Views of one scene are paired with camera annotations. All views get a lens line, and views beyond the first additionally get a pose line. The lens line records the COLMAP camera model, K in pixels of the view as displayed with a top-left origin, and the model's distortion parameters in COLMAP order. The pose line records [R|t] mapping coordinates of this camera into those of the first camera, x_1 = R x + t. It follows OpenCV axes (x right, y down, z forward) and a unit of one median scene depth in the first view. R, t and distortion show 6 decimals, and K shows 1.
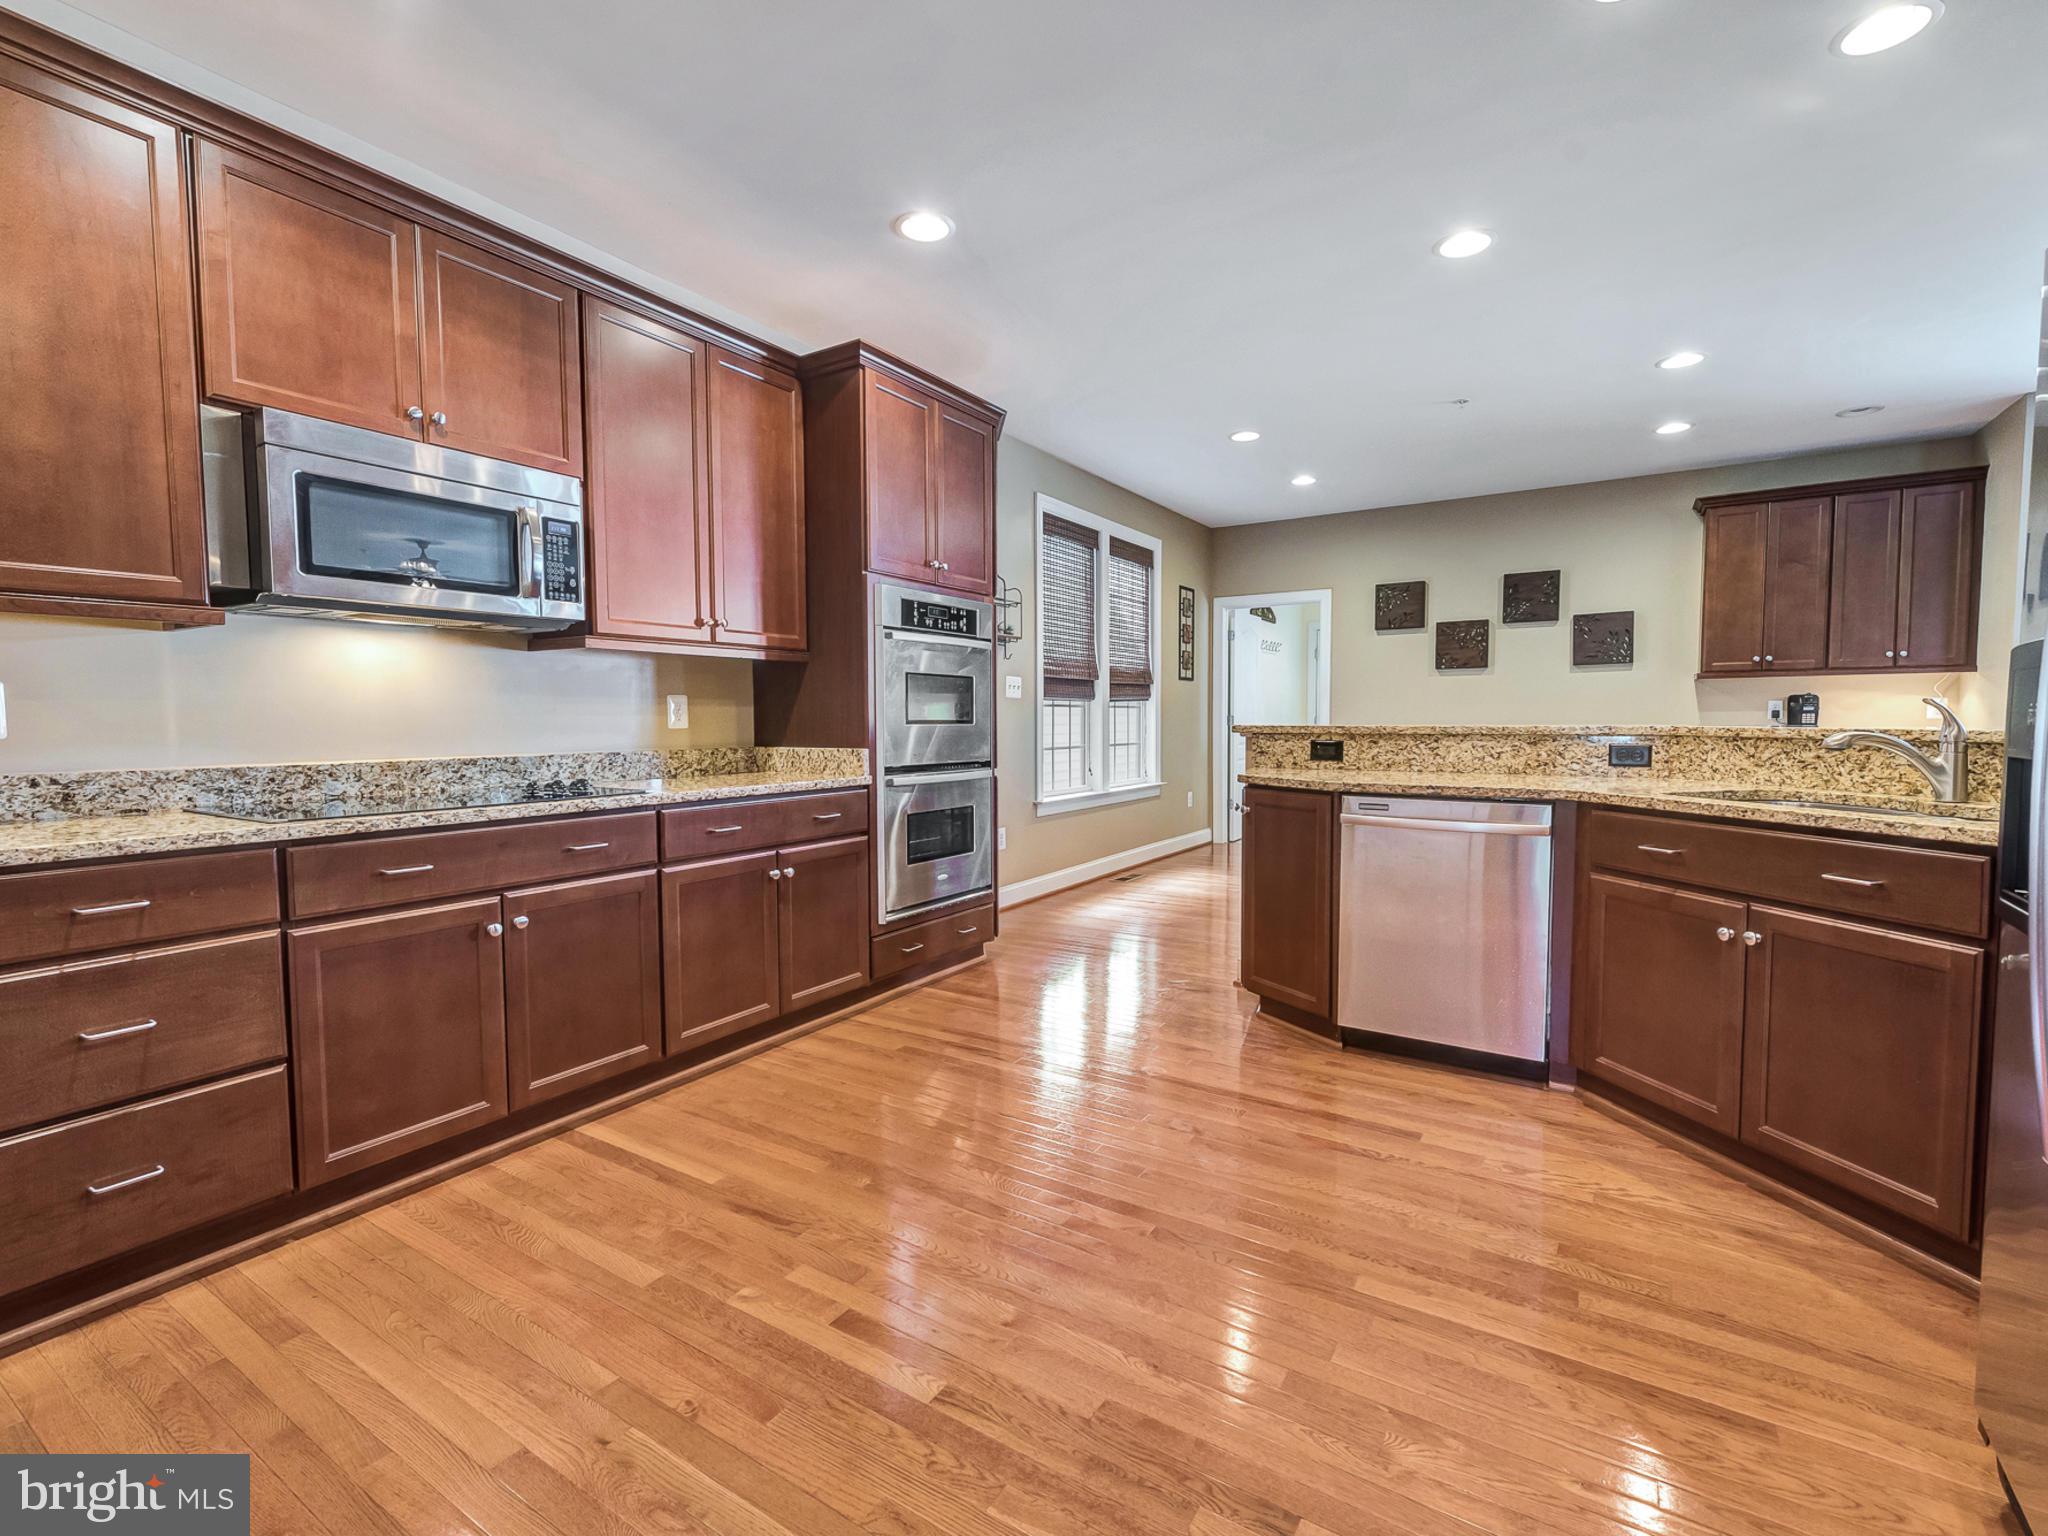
lens RADIAL K [[933.3, 0, 1021.7], [0, 933.3, 757.4], [0, 0, 1]] dist [0.020028, -0.008874]
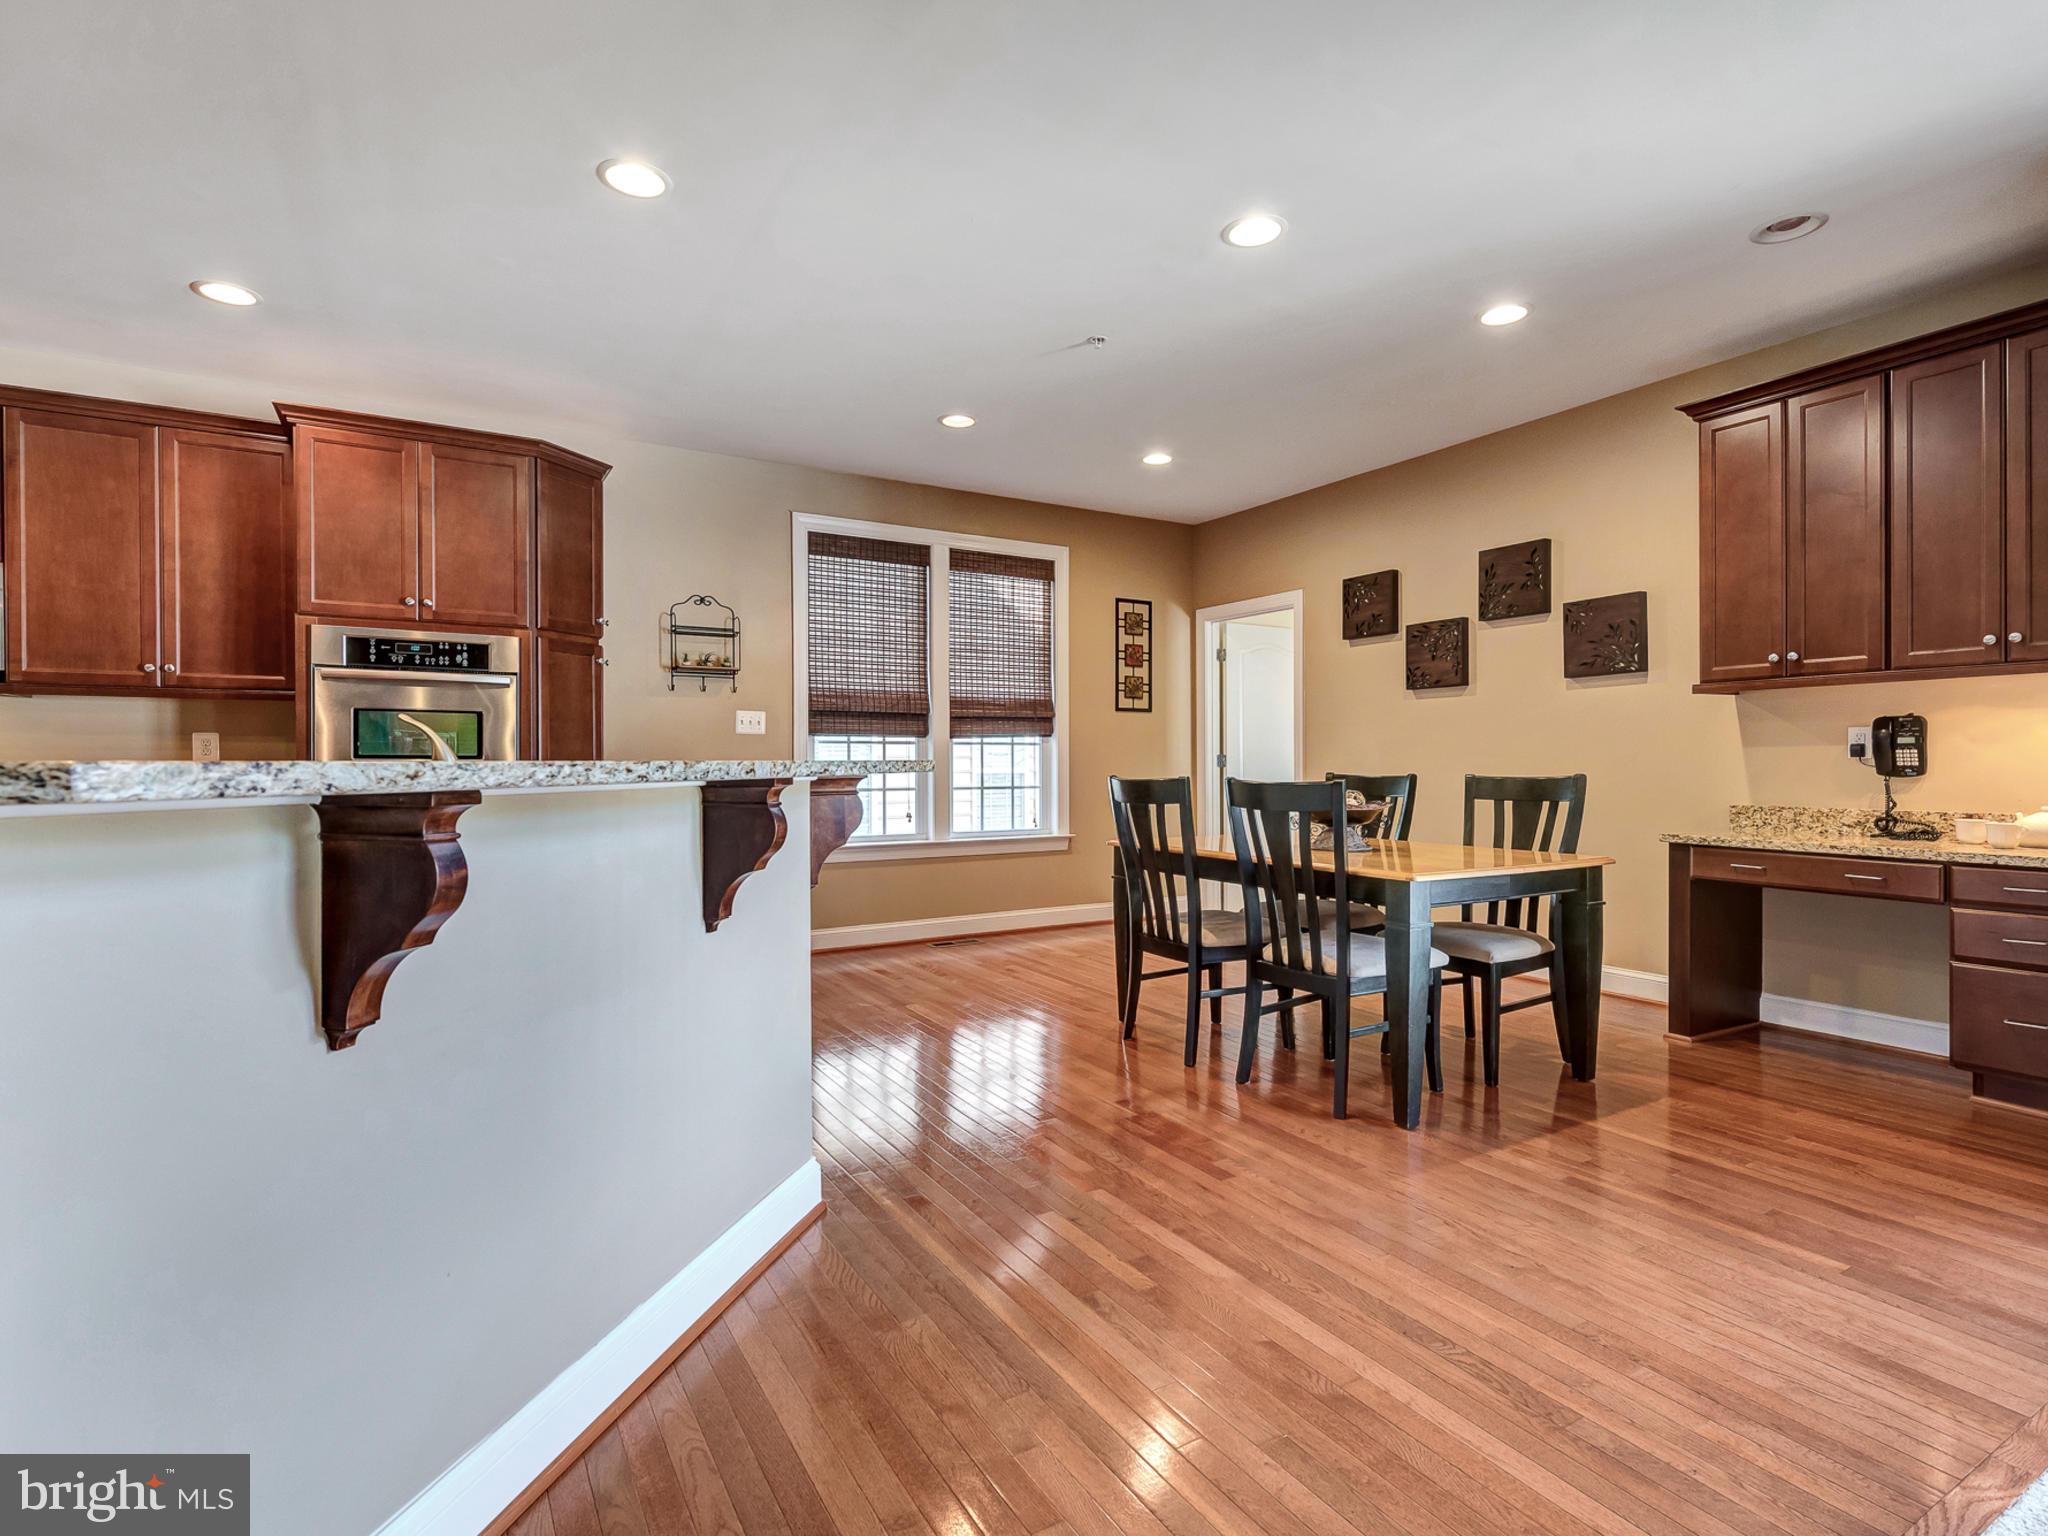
lens RADIAL K [[1022.4, 0, 1021.4], [0, 1022.4, 766.8], [0, 0, 1]] dist [0.020762, -0.010185]
pose [[0.892599, 0.004212, -0.450832, 0.718335], [-0.021425, 0.999223, -0.033083, -0.003828], [0.450342, 0.039189, 0.891996, 0.224843]]
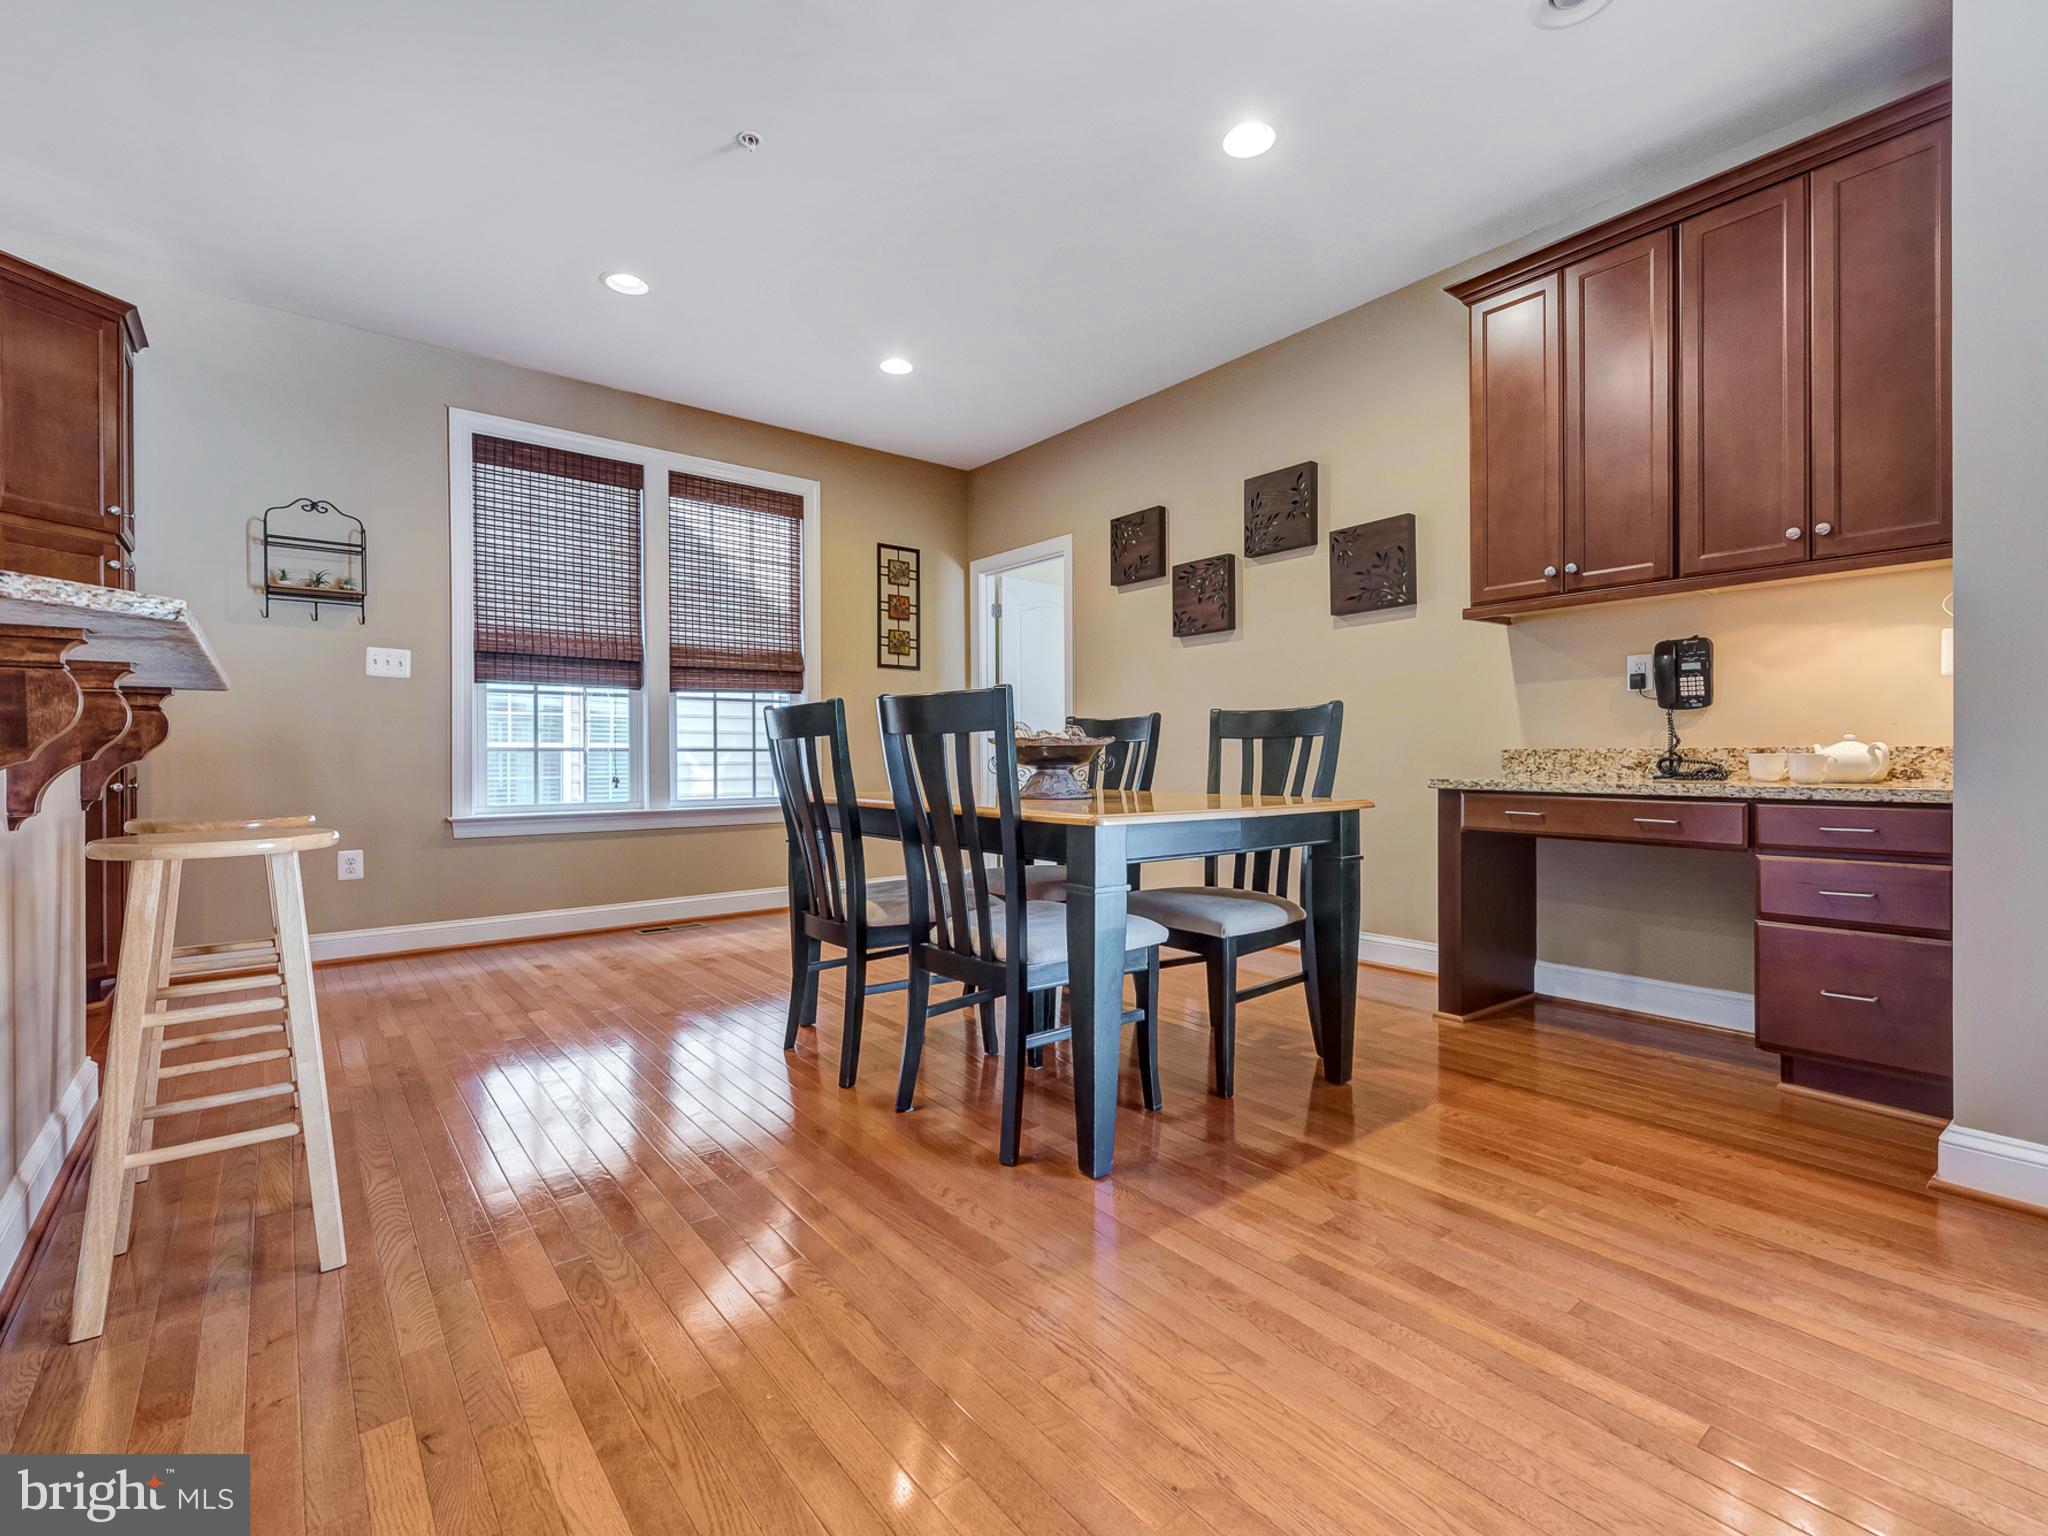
lens RADIAL K [[933.3, 0, 1021.7], [0, 933.3, 757.4], [0, 0, 1]] dist [0.020028, -0.008874]
pose [[0.946623, 0.001404, -0.322340, 0.744036], [-0.015077, 0.999089, -0.039924, 0.023964], [0.321990, 0.042653, 0.945782, 0.472394]]
